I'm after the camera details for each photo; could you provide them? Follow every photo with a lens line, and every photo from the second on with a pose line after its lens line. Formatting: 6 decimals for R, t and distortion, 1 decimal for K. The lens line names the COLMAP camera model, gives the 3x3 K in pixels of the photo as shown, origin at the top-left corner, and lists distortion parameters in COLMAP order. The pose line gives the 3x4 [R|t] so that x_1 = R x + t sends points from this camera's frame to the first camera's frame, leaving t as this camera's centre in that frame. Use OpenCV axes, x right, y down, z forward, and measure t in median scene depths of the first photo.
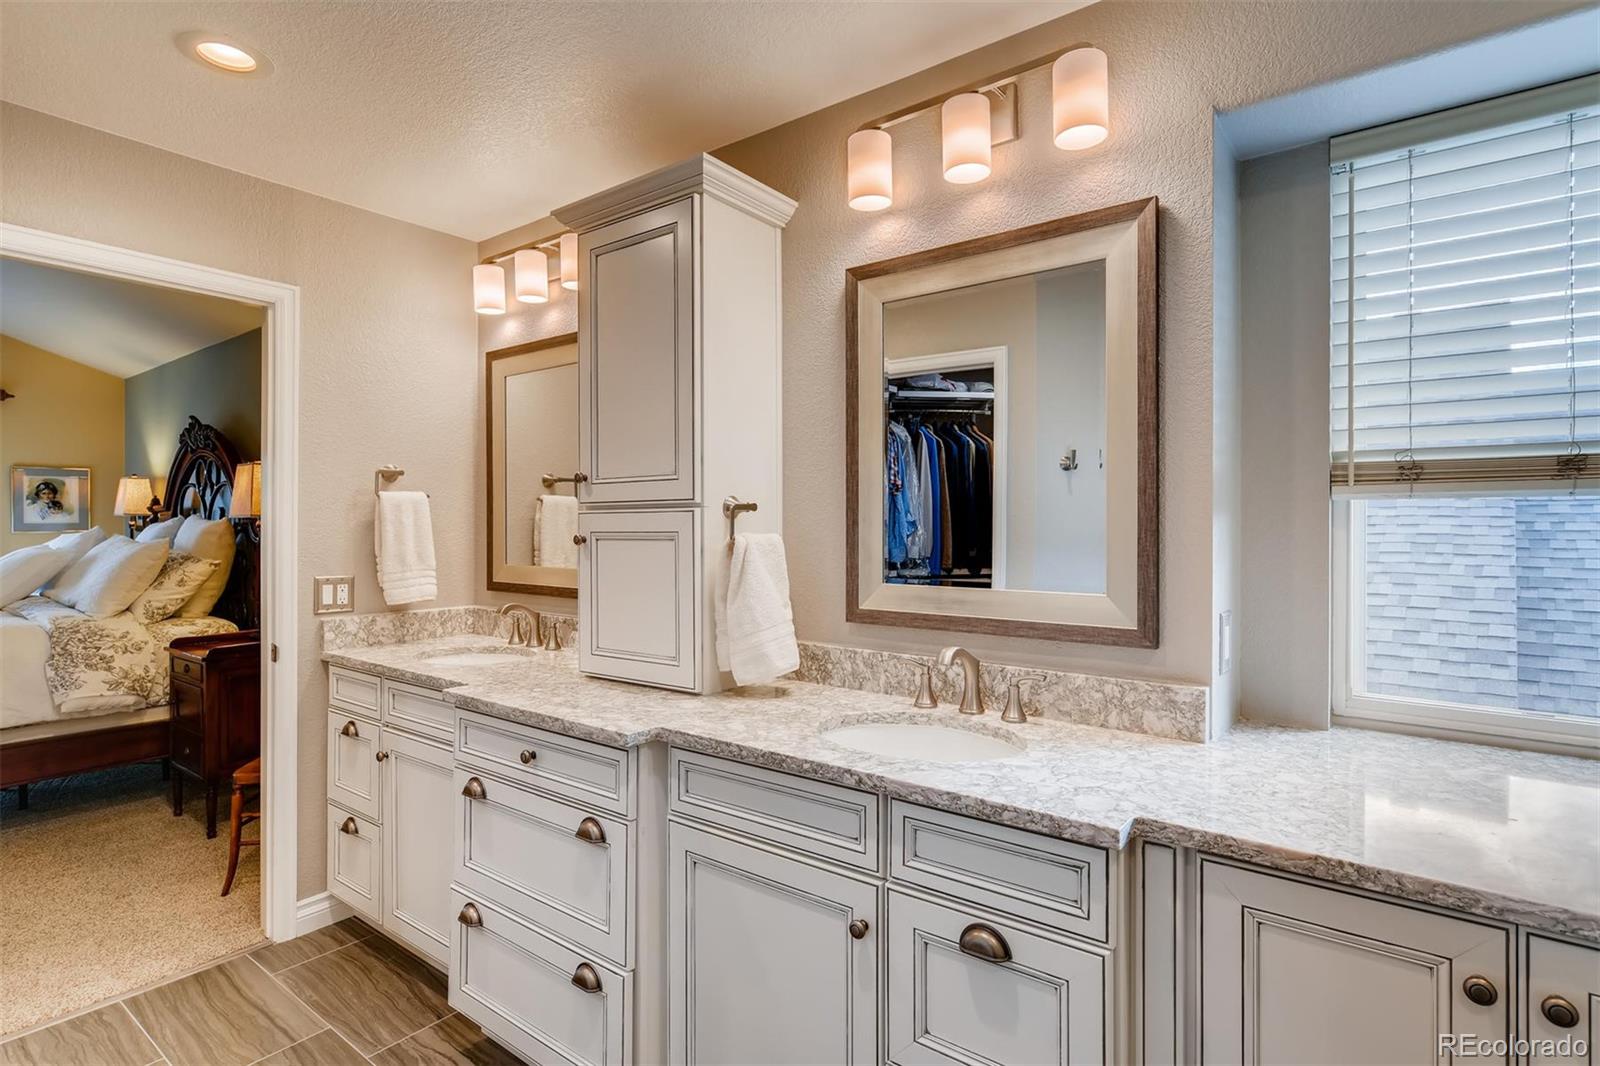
lens RADIAL K [[815.9, 0, 799.5], [0, 815.9, 538.8], [0, 0, 1]] dist [-0.003548, -0.000018]
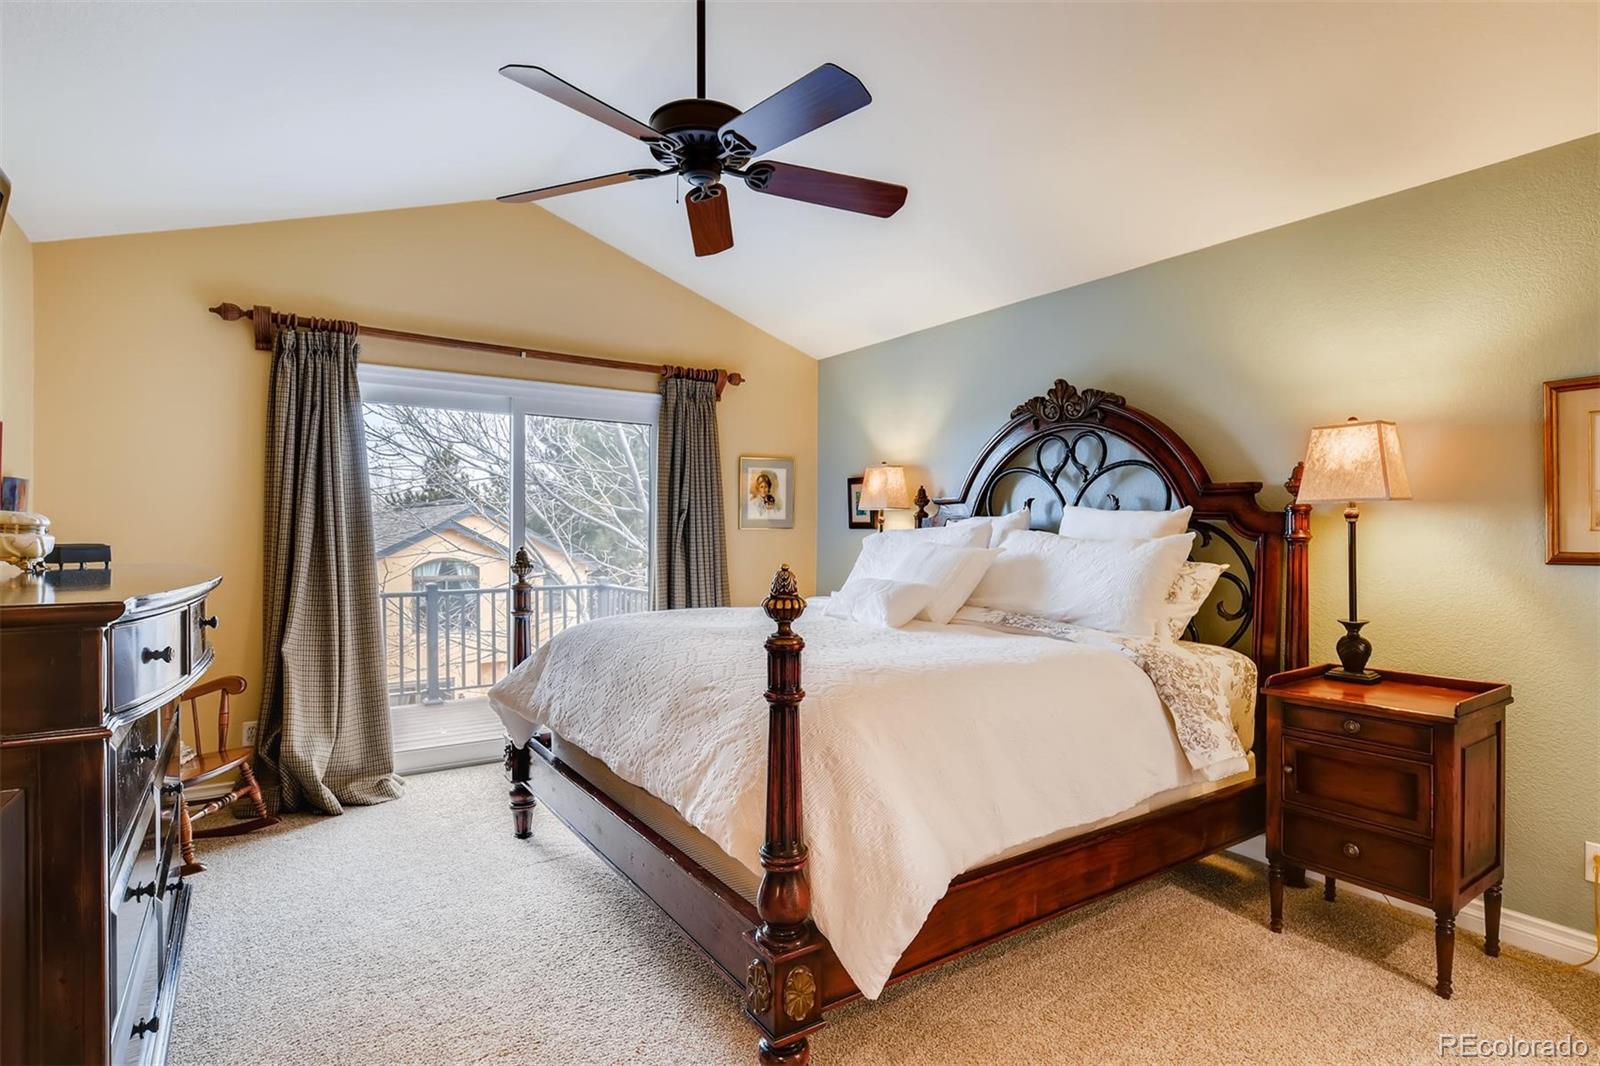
lens RADIAL K [[815.9, 0, 799.6], [0, 815.9, 540.7], [0, 0, 1]] dist [-0.003548, -0.000018]
pose [[0.960522, 0.004377, -0.278171, -0.633445], [-0.005545, 0.999979, -0.003411, 0.007101], [0.278150, 0.004818, 0.960526, 0.136817]]
